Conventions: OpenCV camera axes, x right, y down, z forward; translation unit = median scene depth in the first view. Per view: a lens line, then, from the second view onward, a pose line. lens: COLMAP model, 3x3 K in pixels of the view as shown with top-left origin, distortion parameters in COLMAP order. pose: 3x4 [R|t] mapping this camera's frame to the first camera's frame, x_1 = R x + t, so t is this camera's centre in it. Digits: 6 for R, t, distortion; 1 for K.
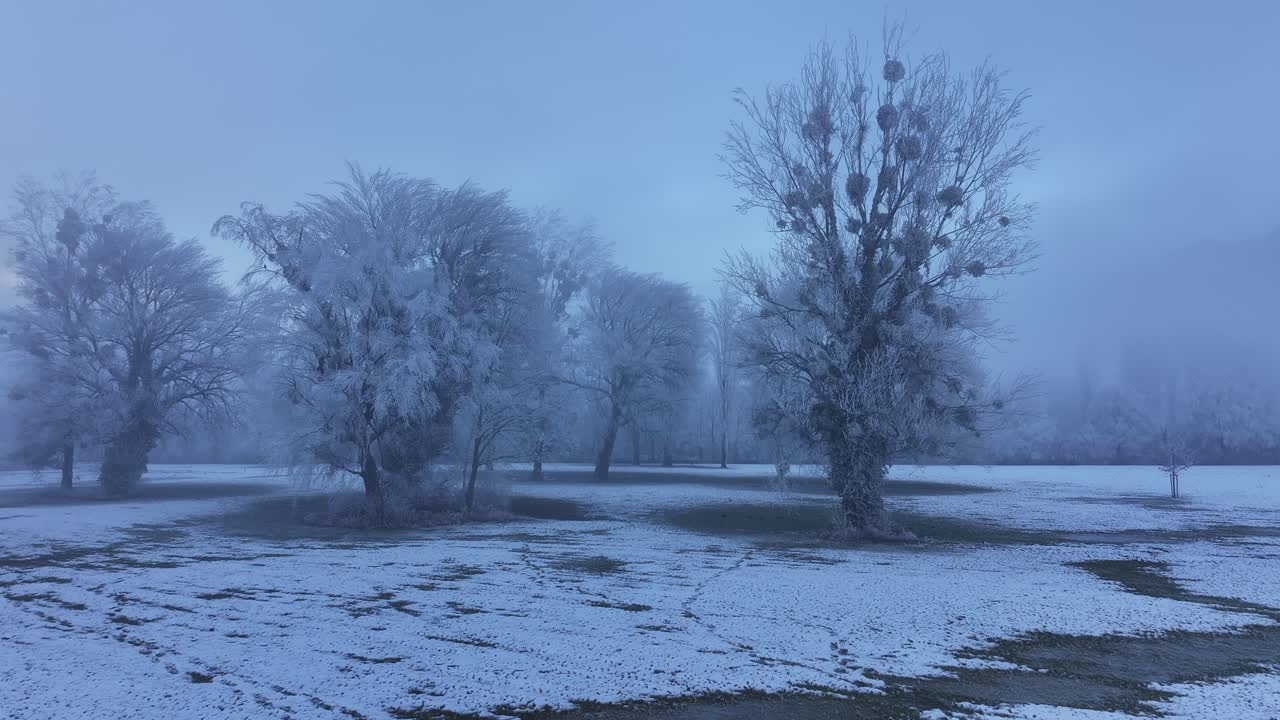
lens RADIAL K [[883.7, 0, 640.3], [0, 883.7, 383.1], [0, 0, 1]] dist [0.002413, 0.001366]
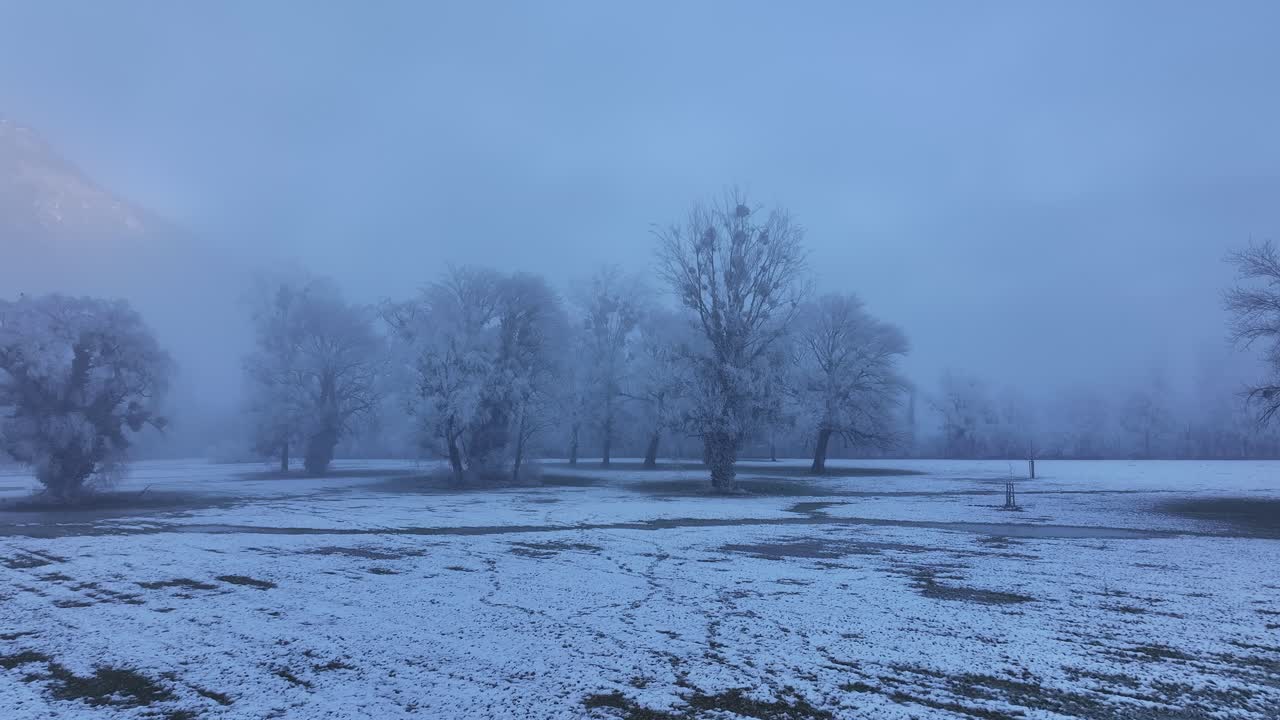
lens RADIAL K [[883.7, 0, 640.3], [0, 883.7, 383.1], [0, 0, 1]] dist [0.002413, 0.001366]
pose [[0.983130, -0.014917, -0.182300, 0.238101], [0.014750, 0.999889, -0.002272, -0.019045], [0.182313, -0.000456, 0.983240, -0.392632]]
